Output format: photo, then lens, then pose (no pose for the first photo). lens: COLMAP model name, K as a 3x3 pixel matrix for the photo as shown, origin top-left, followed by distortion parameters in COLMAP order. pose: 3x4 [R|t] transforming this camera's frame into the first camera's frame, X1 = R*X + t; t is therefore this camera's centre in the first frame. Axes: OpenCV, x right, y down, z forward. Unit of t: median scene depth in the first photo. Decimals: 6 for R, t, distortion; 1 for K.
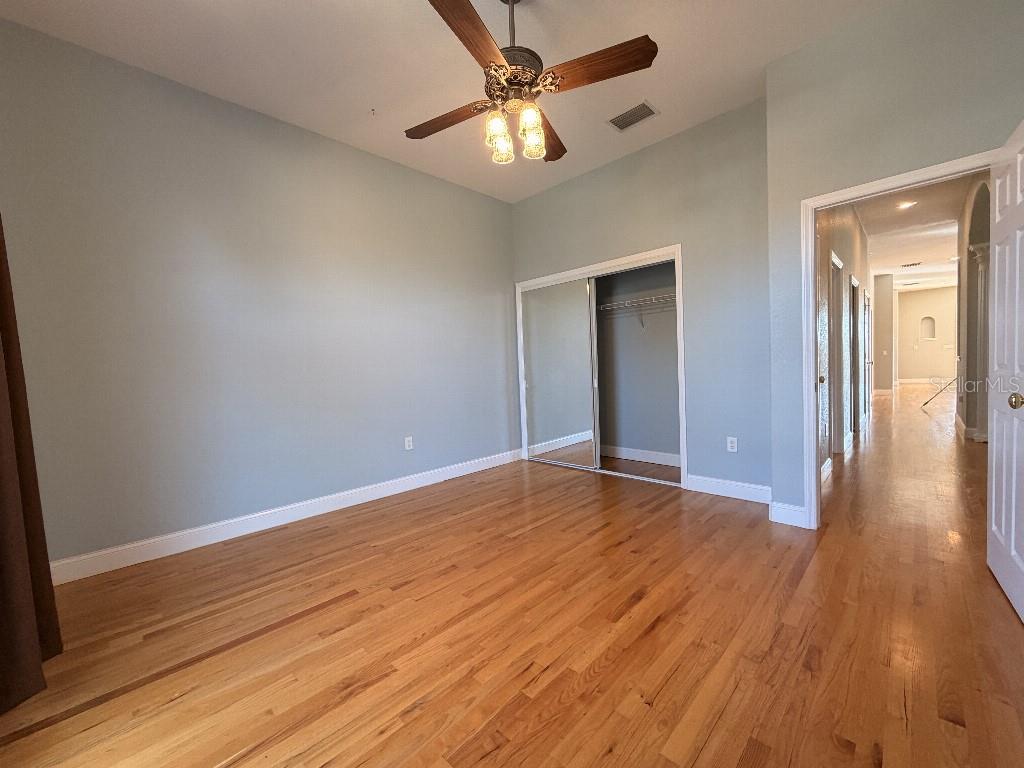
lens RADIAL K [[409.0, 0, 510.0], [0, 409.0, 386.1], [0, 0, 1]] dist [-0.002717, -0.000013]
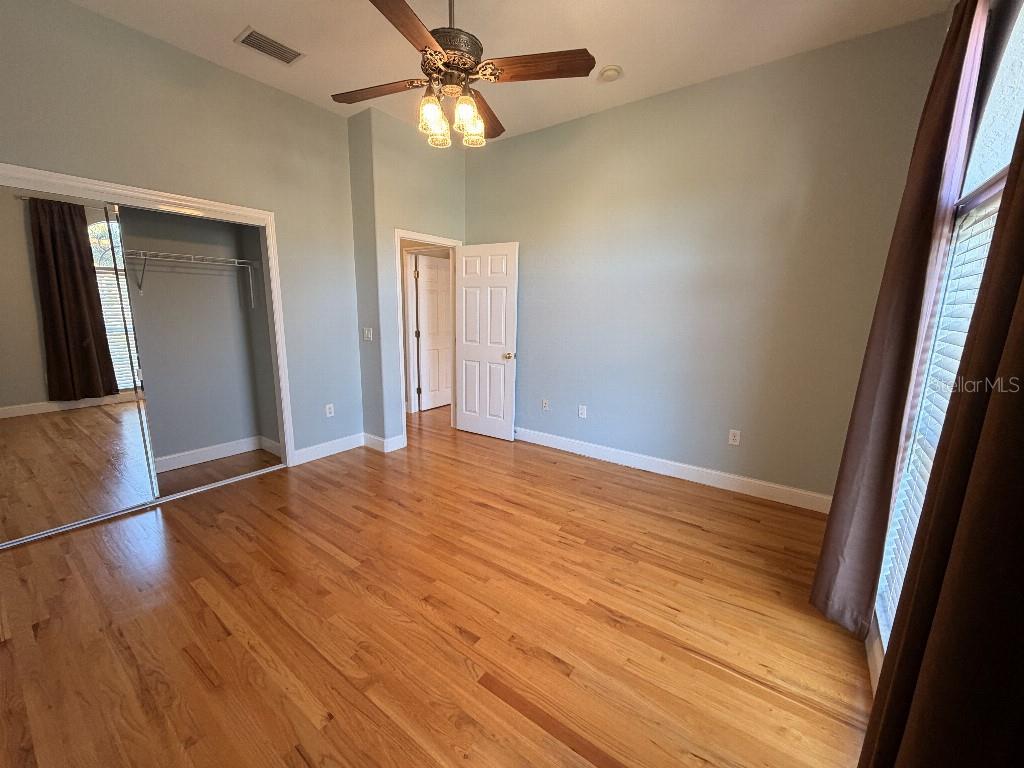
lens RADIAL K [[409.0, 0, 509.2], [0, 409.0, 387.3], [0, 0, 1]] dist [-0.002717, -0.000013]
pose [[-0.151393, -0.153276, 0.976518, -1.060612], [0.034539, 0.986481, 0.160194, -0.146100], [-0.987870, 0.057980, -0.144053, 1.053518]]
